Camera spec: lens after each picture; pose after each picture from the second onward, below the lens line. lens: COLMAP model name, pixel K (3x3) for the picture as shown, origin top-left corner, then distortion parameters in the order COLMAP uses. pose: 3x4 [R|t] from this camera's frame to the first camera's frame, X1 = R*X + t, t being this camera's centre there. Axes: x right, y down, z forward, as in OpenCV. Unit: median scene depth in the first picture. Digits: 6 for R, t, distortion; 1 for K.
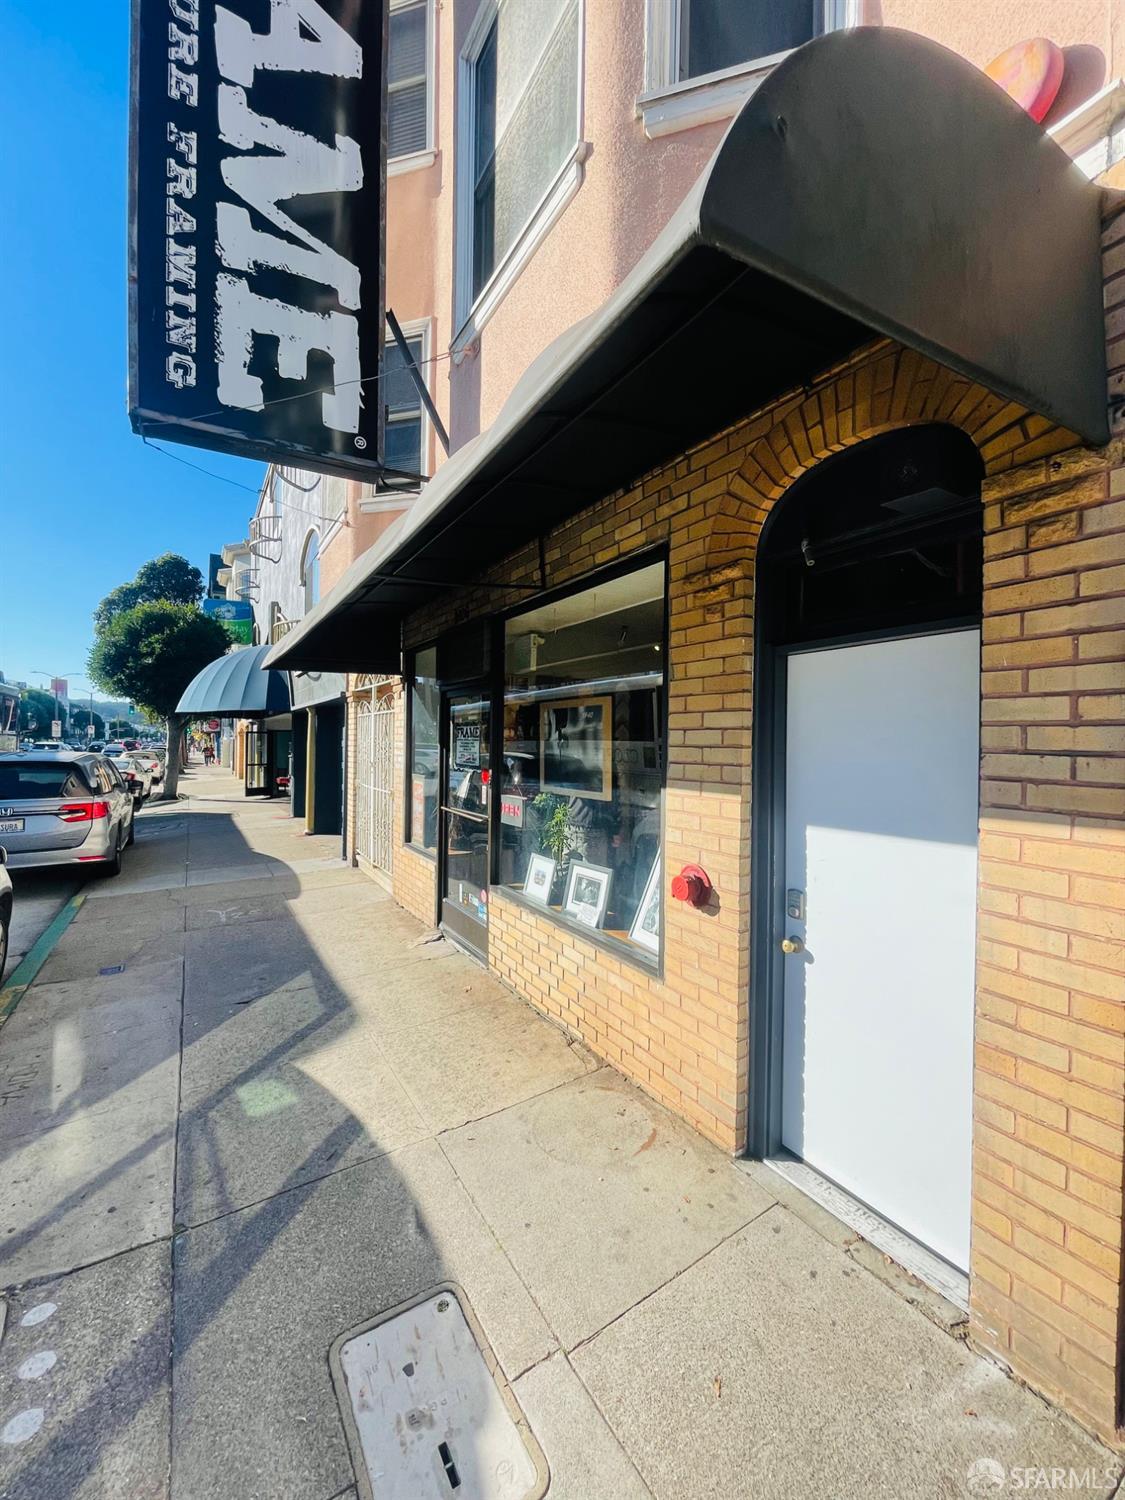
lens RADIAL K [[613.4, 0, 562.2], [0, 613.4, 733.3], [0, 0, 1]] dist [-0.003224, 0.000499]
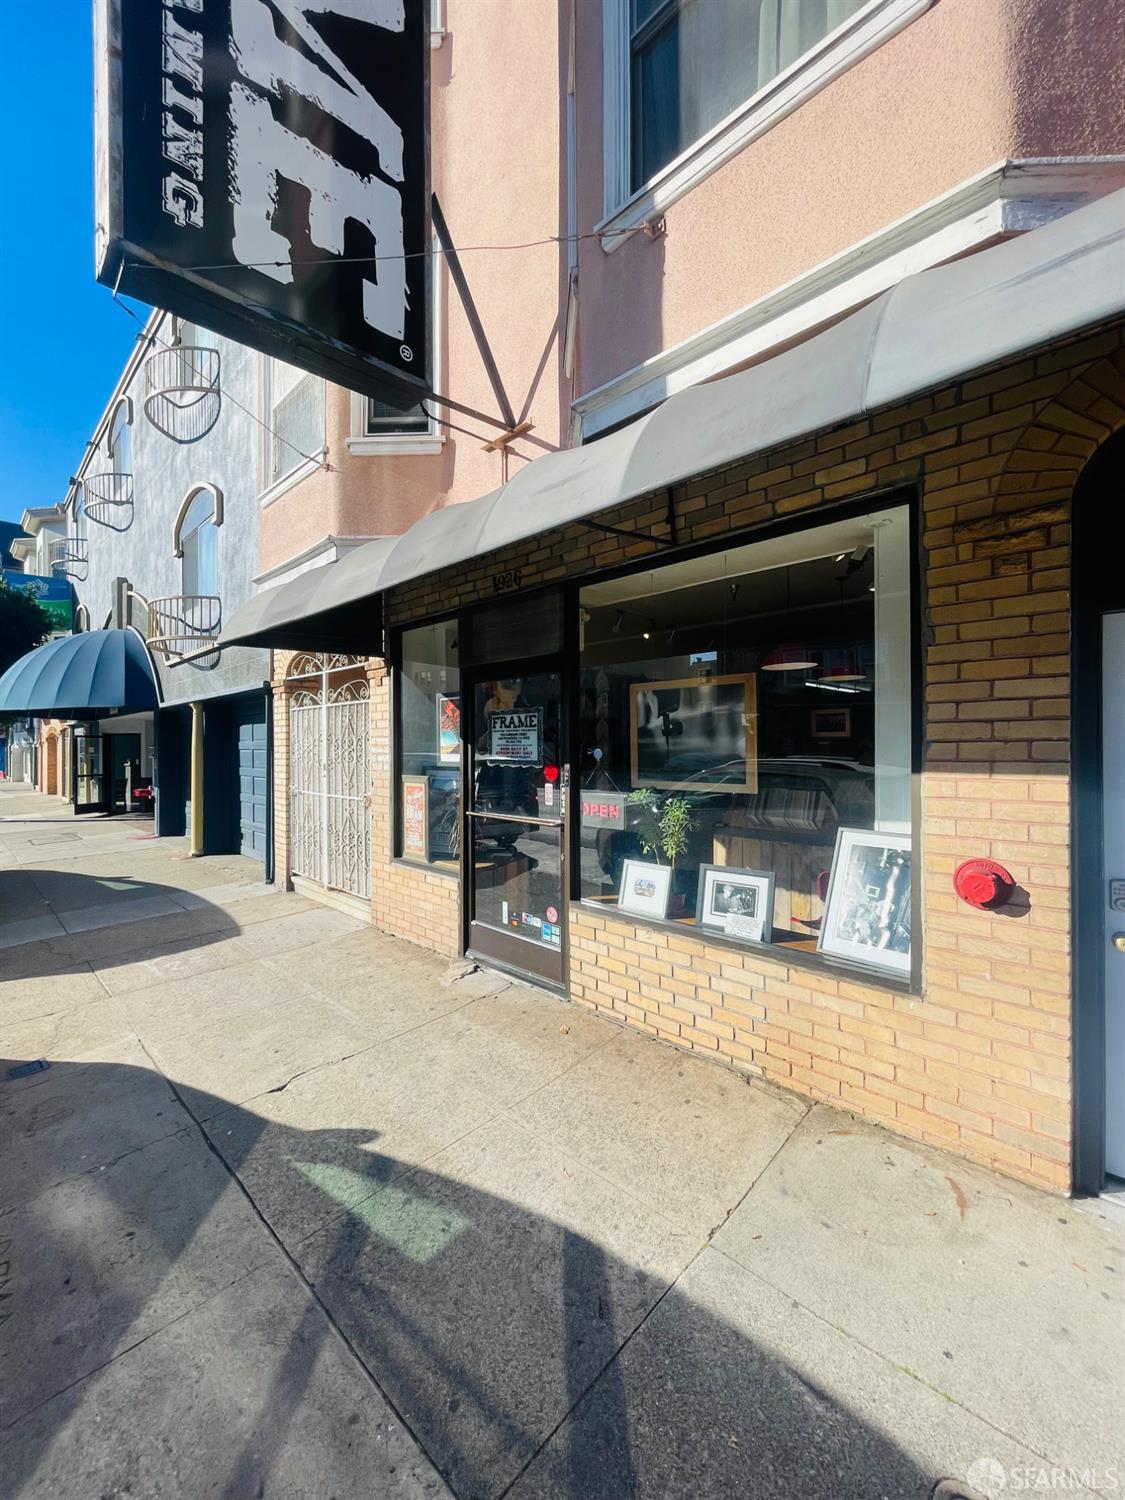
lens RADIAL K [[613.4, 0, 569.5], [0, 613.4, 734.7], [0, 0, 1]] dist [-0.003224, 0.000499]
pose [[0.968475, -0.010497, 0.248888, -0.371057], [0.011329, 0.999934, -0.001909, 0.024359], [-0.248852, 0.004669, 0.968530, 0.211768]]
